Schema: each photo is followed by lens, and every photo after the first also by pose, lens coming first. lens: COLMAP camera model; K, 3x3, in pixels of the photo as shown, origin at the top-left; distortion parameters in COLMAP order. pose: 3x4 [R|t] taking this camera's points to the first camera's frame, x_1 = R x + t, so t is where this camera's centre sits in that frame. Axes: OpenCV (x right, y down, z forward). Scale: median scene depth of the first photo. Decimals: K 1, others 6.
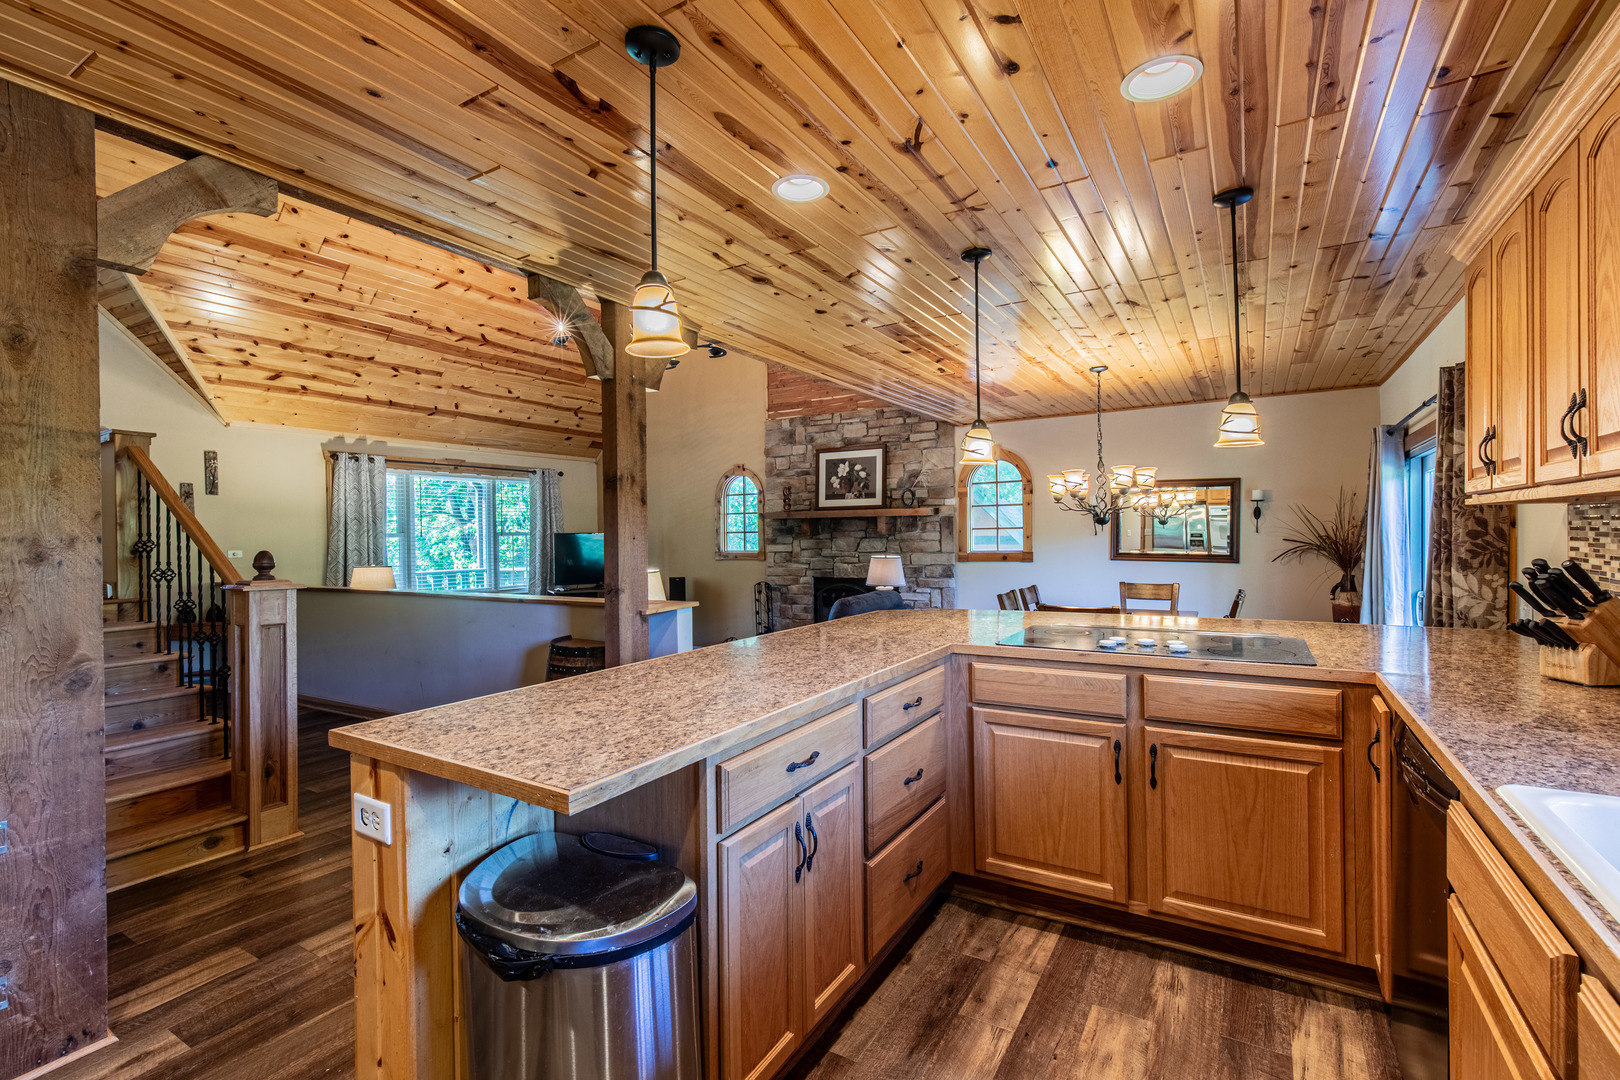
lens RADIAL K [[721.8, 0, 826.1], [0, 721.8, 541.6], [0, 0, 1]] dist [0.001926, 0.000118]
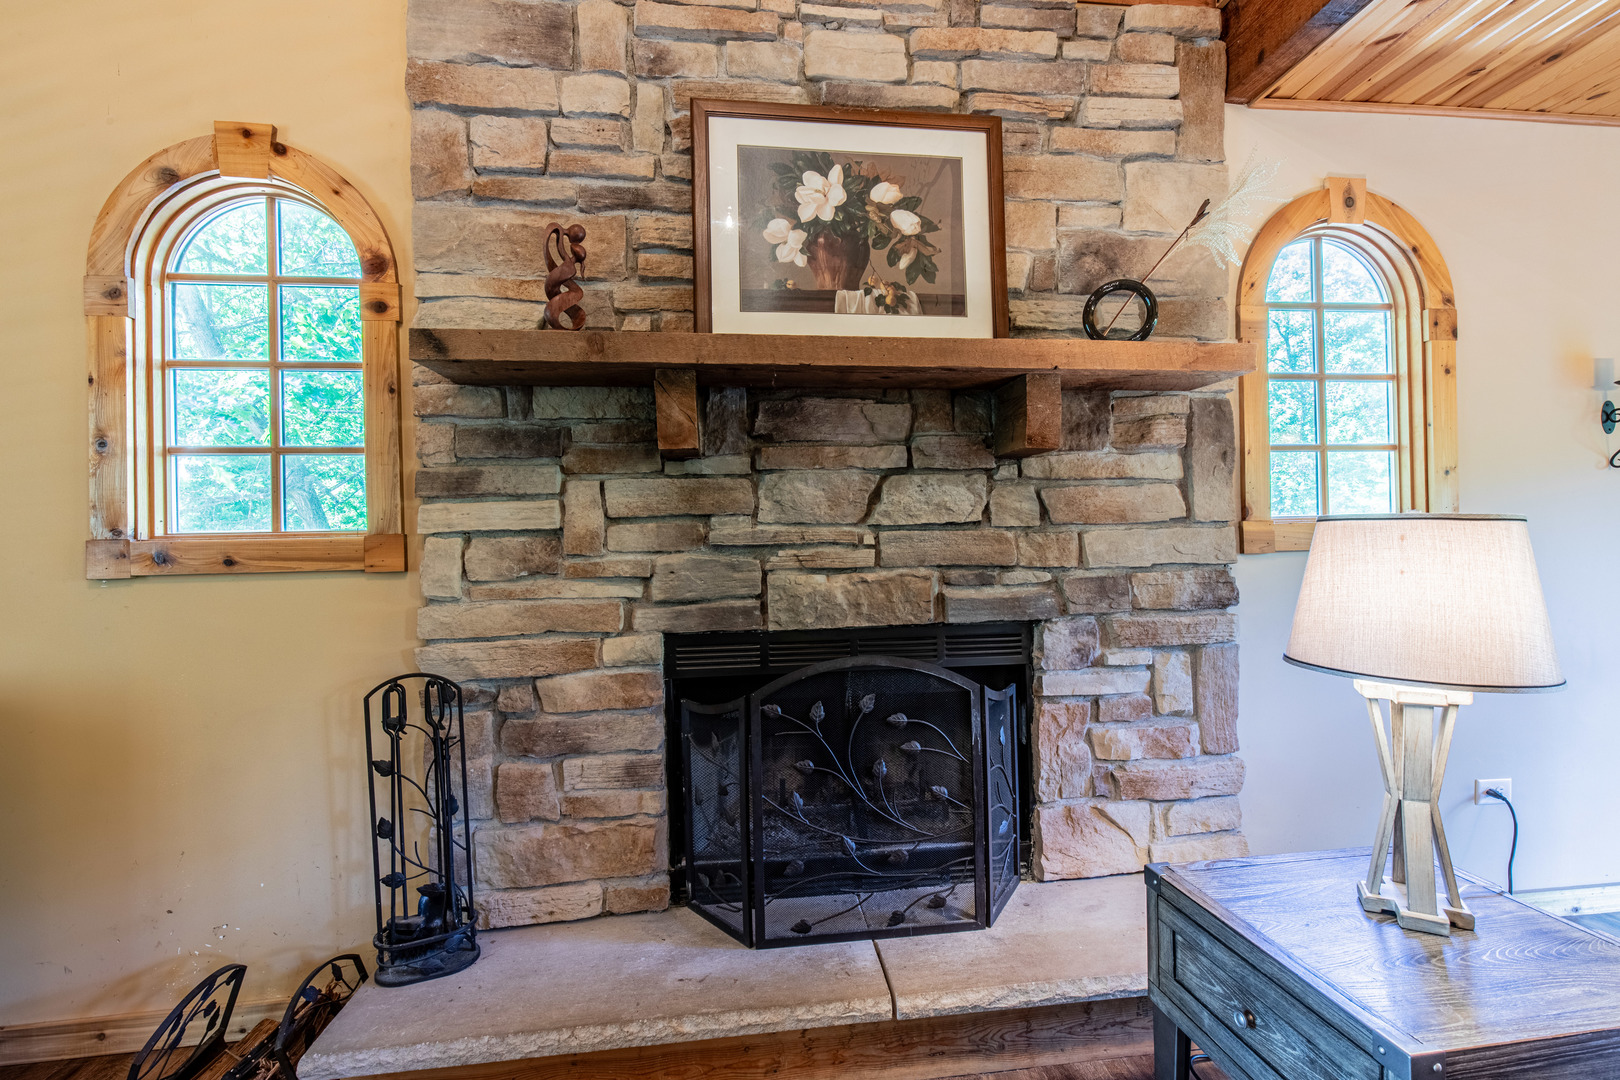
lens RADIAL K [[721.8, 0, 826.1], [0, 721.8, 541.6], [0, 0, 1]] dist [0.001926, 0.000118]
pose [[0.798059, -0.001427, 0.602577, -0.125073], [0.013801, 0.999778, -0.015911, 0.023657], [-0.602421, 0.021014, 0.797902, 0.804892]]
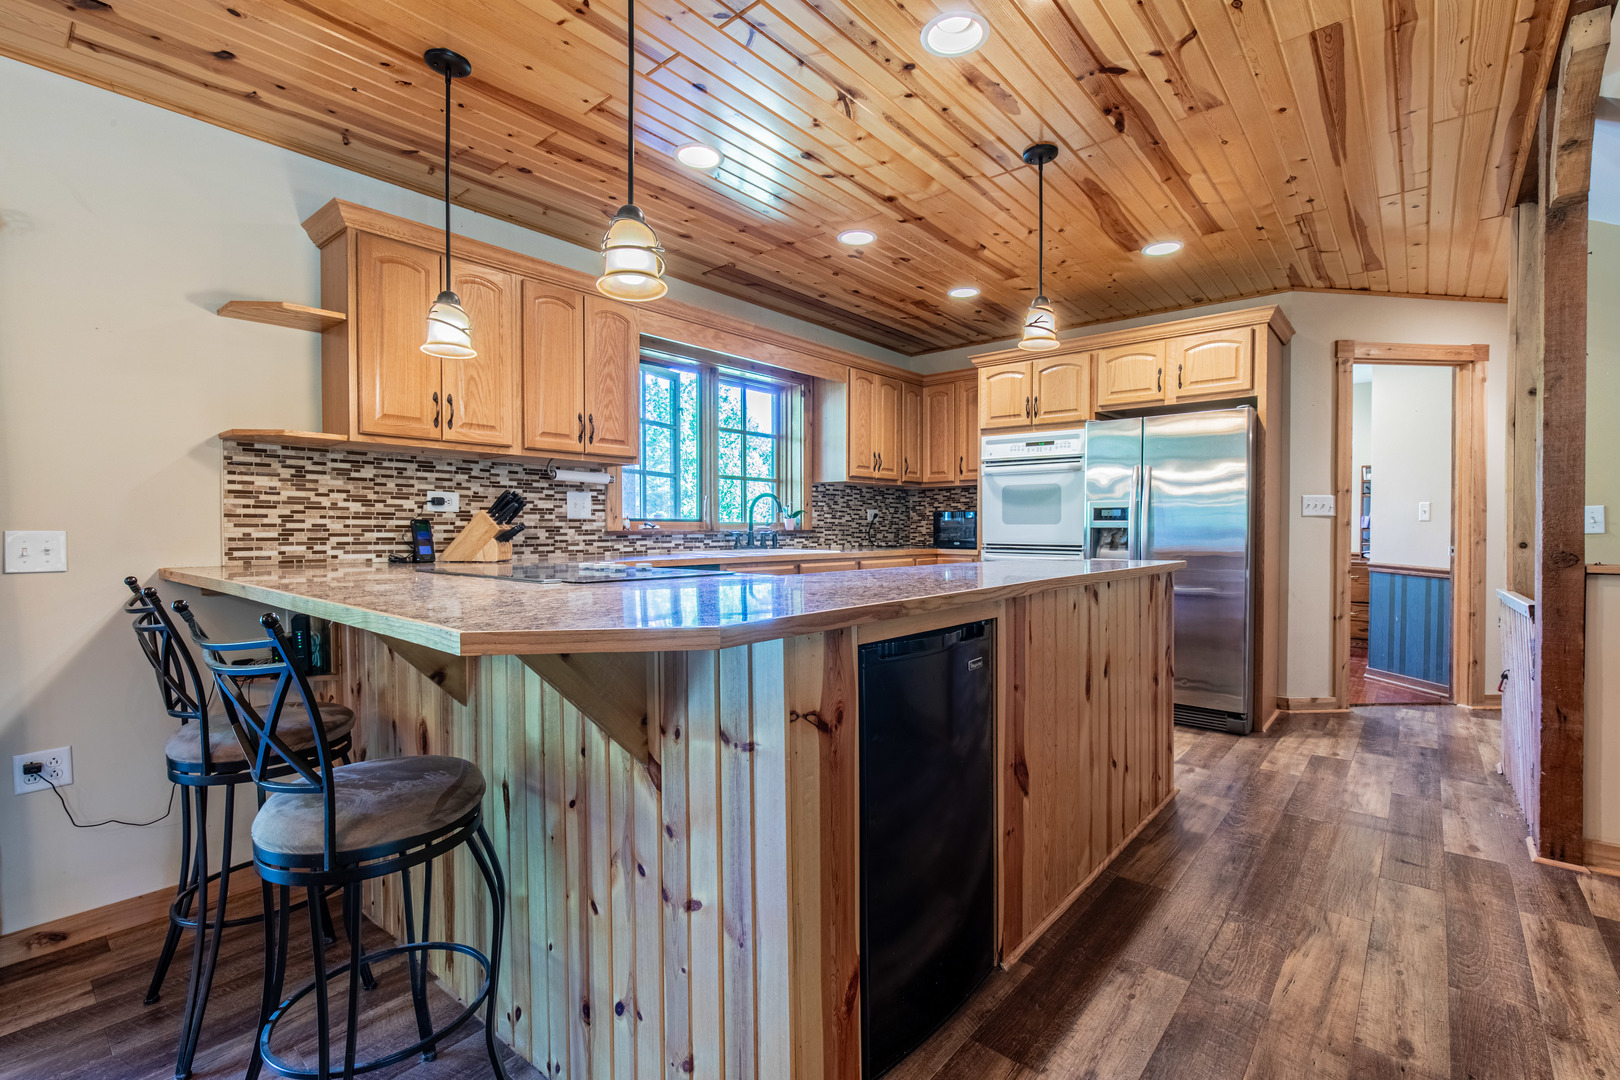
lens RADIAL K [[721.8, 0, 826.1], [0, 721.8, 541.6], [0, 0, 1]] dist [0.001926, 0.000118]
pose [[-0.985706, 0.011594, 0.168075, -0.006501], [0.016531, 0.999471, 0.028003, 0.023579], [-0.167661, 0.030381, -0.985376, 0.543934]]
